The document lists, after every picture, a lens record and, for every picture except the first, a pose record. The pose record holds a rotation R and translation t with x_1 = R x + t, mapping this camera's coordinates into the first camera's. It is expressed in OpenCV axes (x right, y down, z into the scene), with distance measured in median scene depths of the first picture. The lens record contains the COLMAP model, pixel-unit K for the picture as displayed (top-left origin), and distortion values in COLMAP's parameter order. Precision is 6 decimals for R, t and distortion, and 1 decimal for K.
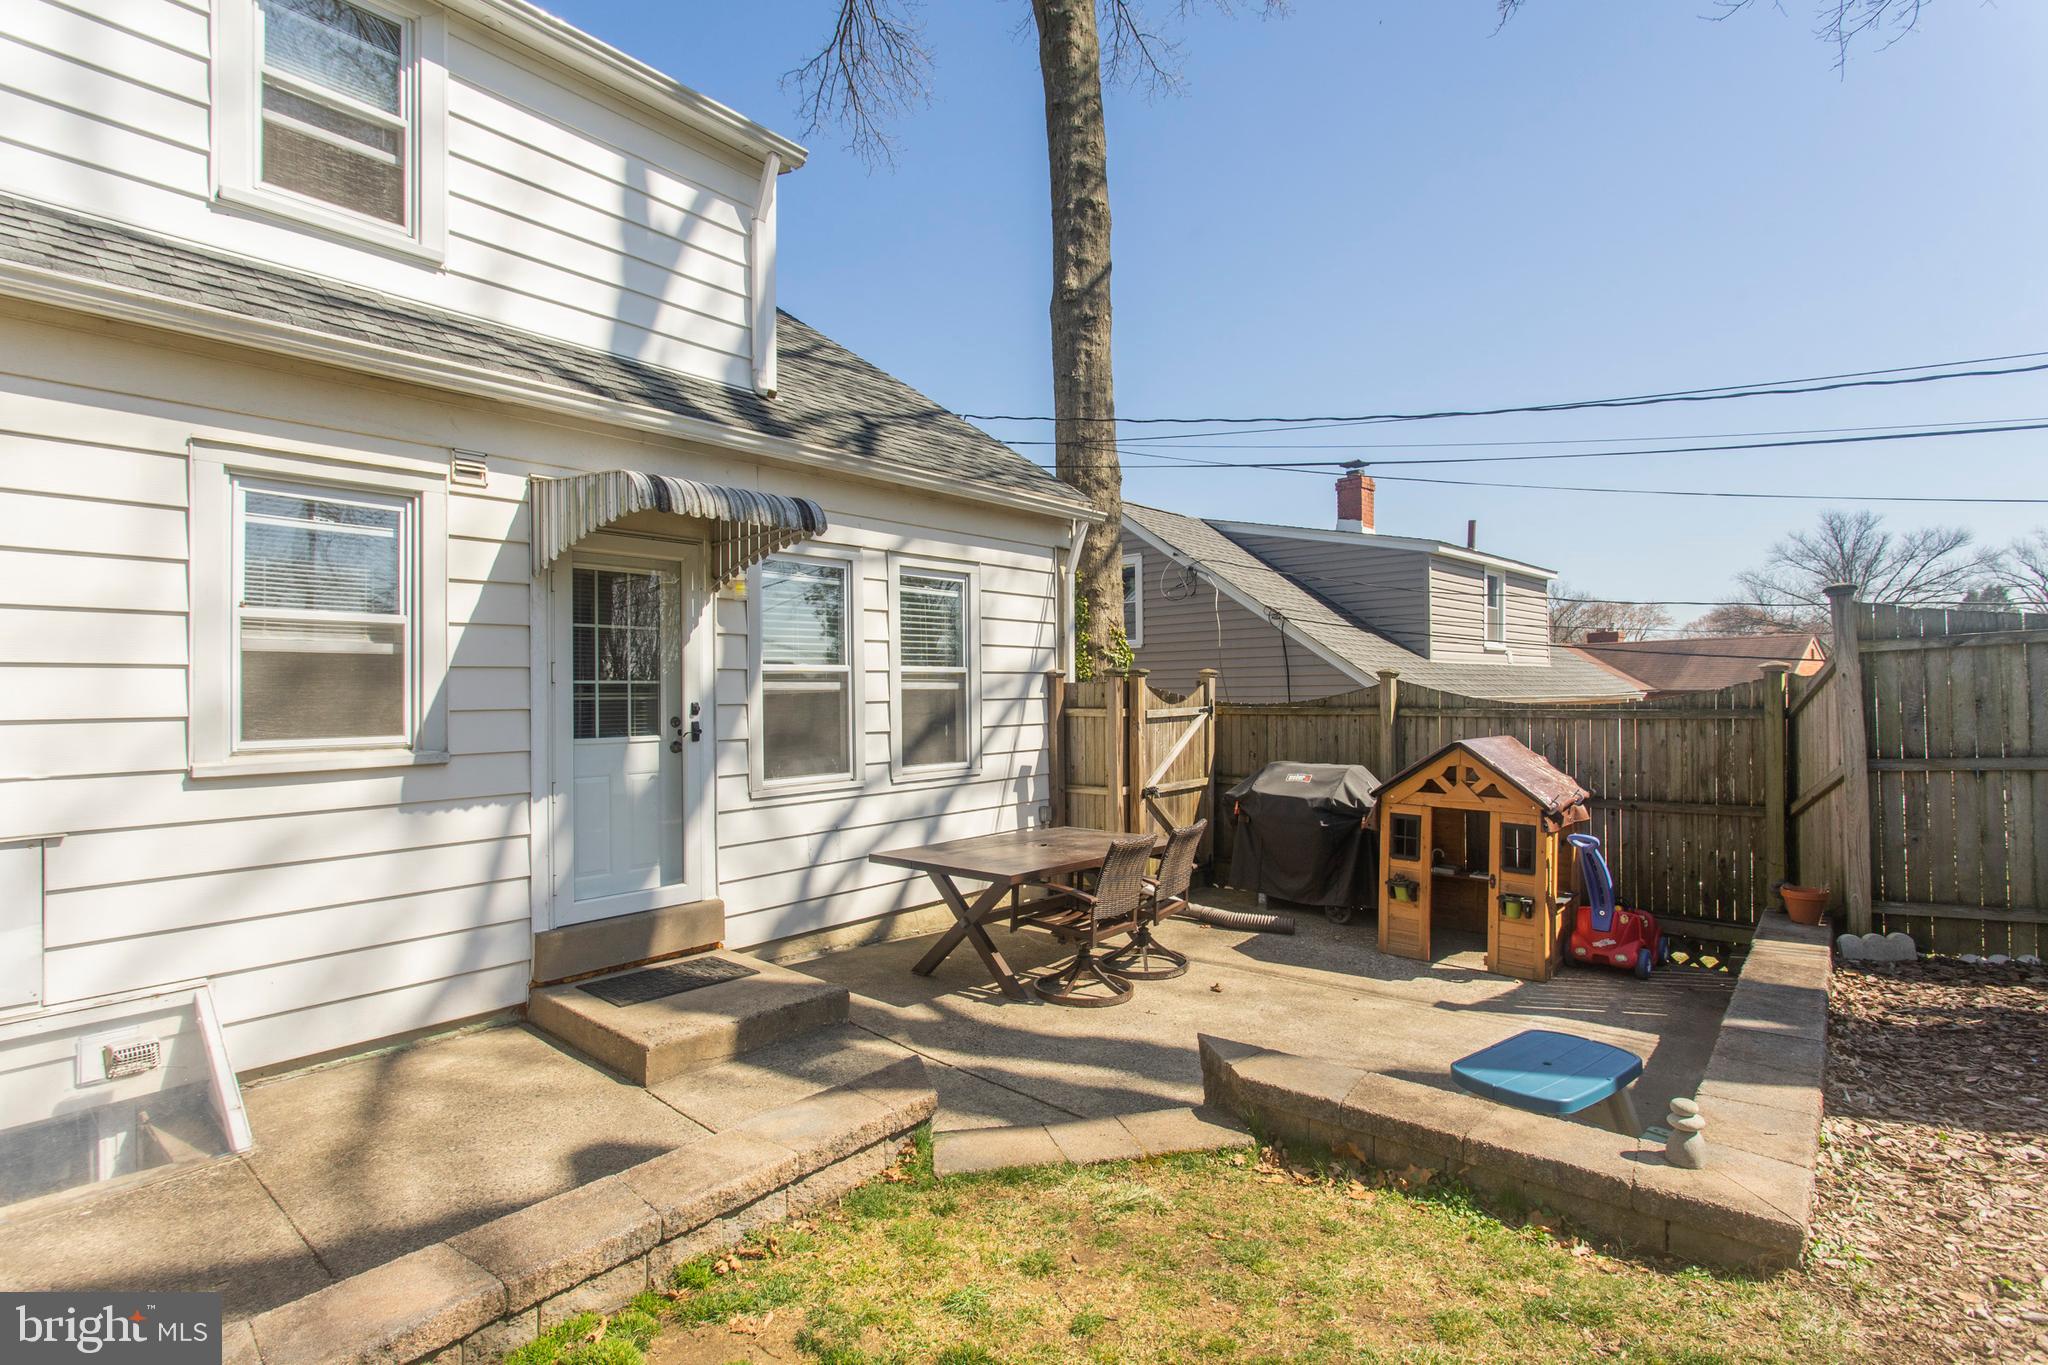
lens RADIAL K [[972.4, 0, 1024.0], [0, 972.4, 682.5], [0, 0, 1]] dist [-0.003834, 0.000082]
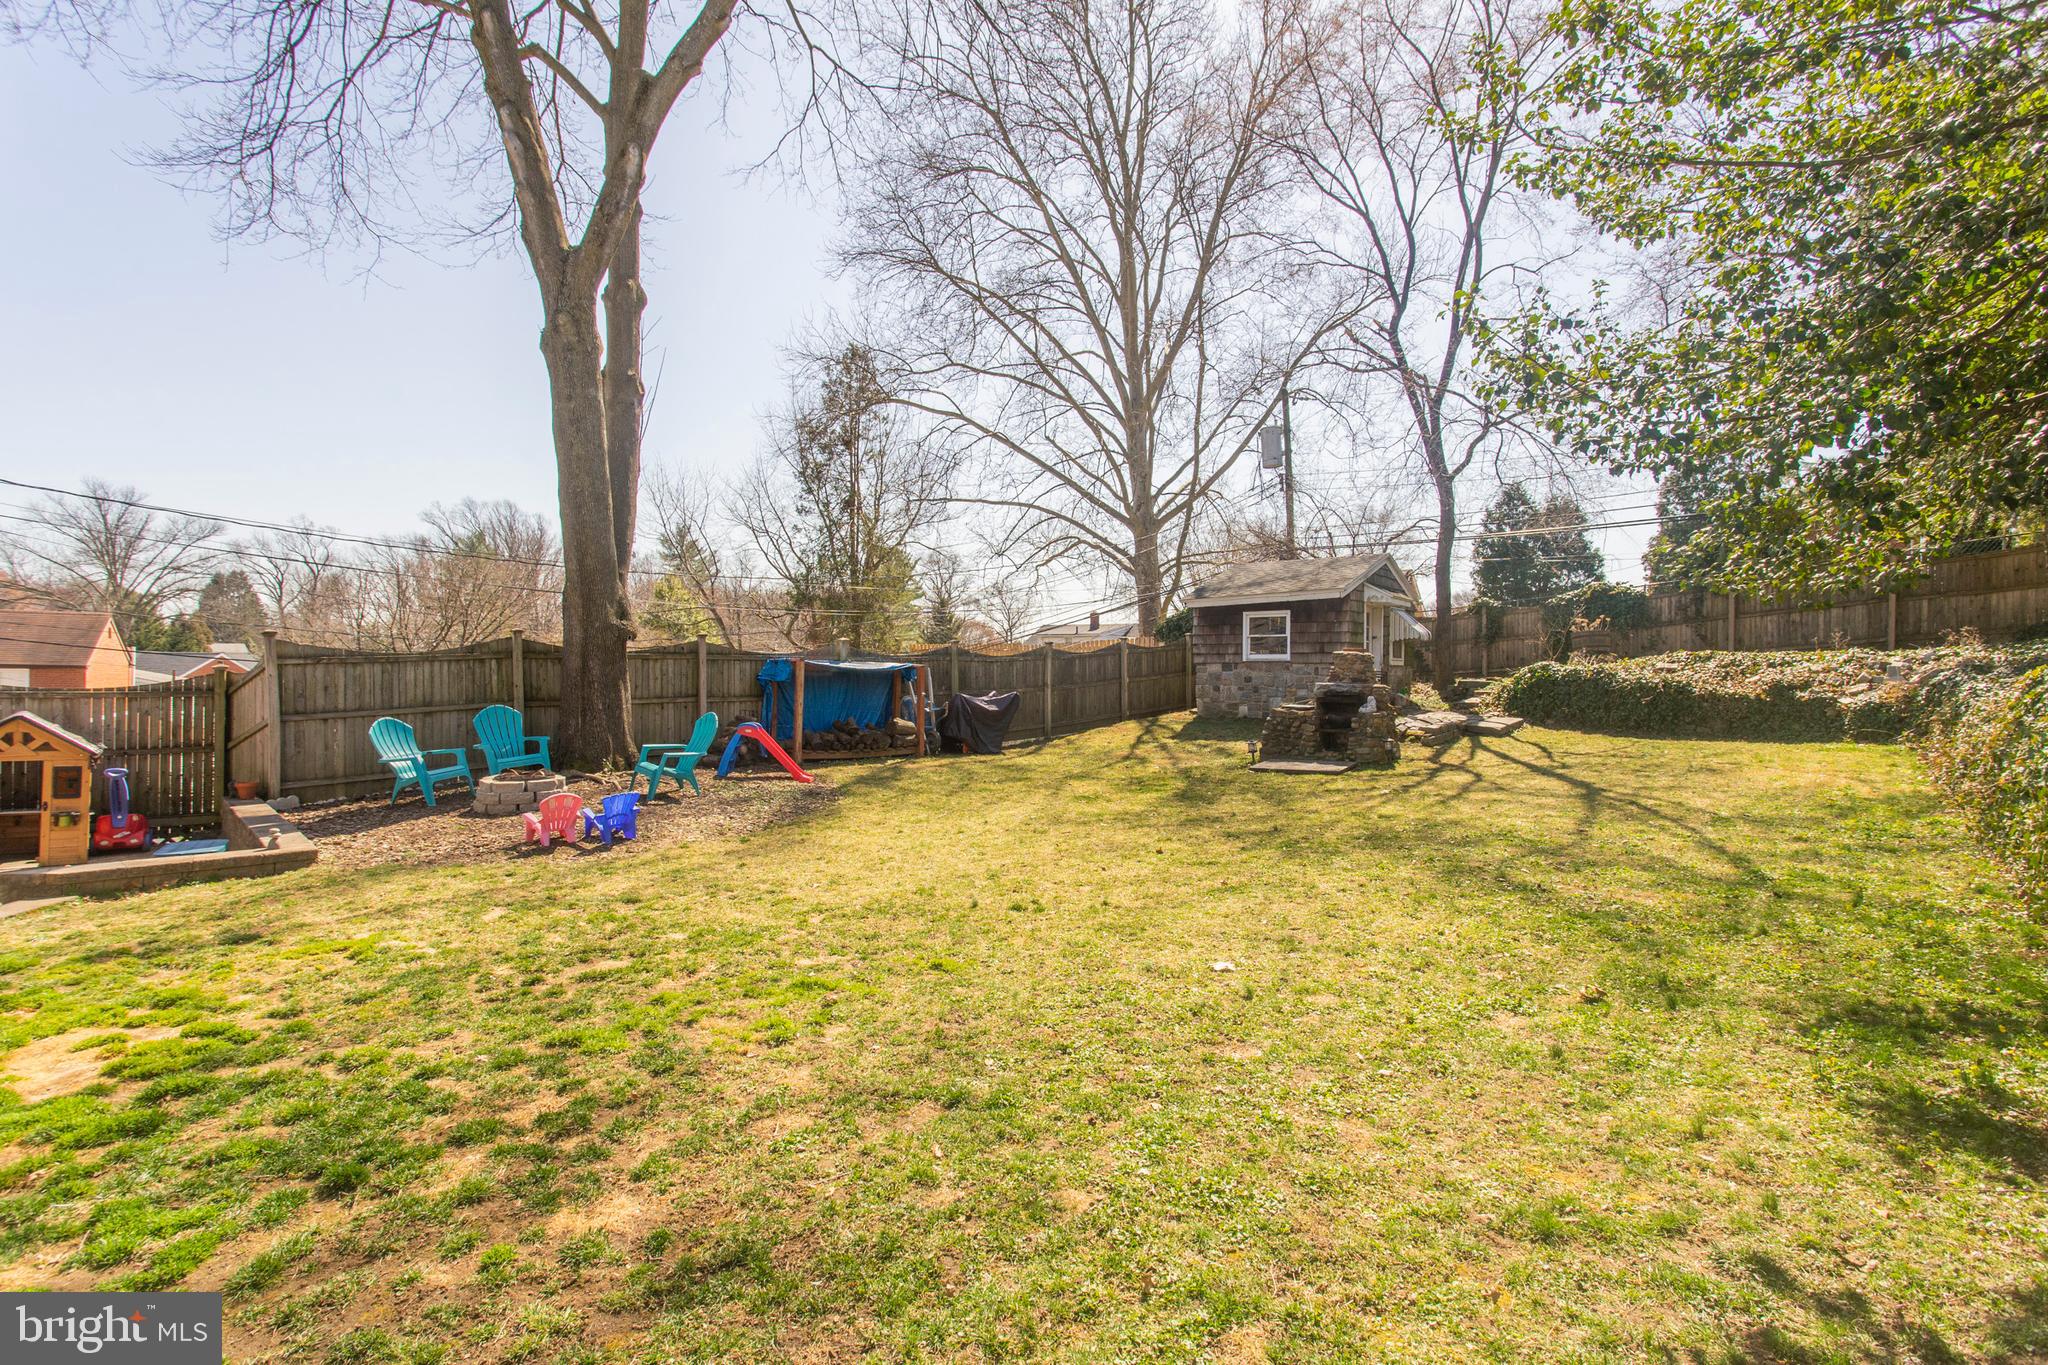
lens RADIAL K [[980.4, 0, 1028.1], [0, 980.4, 680.1], [0, 0, 1]] dist [0.000103, 0.001067]
pose [[0.100603, 0.001167, 0.994926, -0.830369], [-0.028842, 0.999582, 0.001744, -0.036510], [-0.994509, -0.028871, 0.100594, -0.630407]]
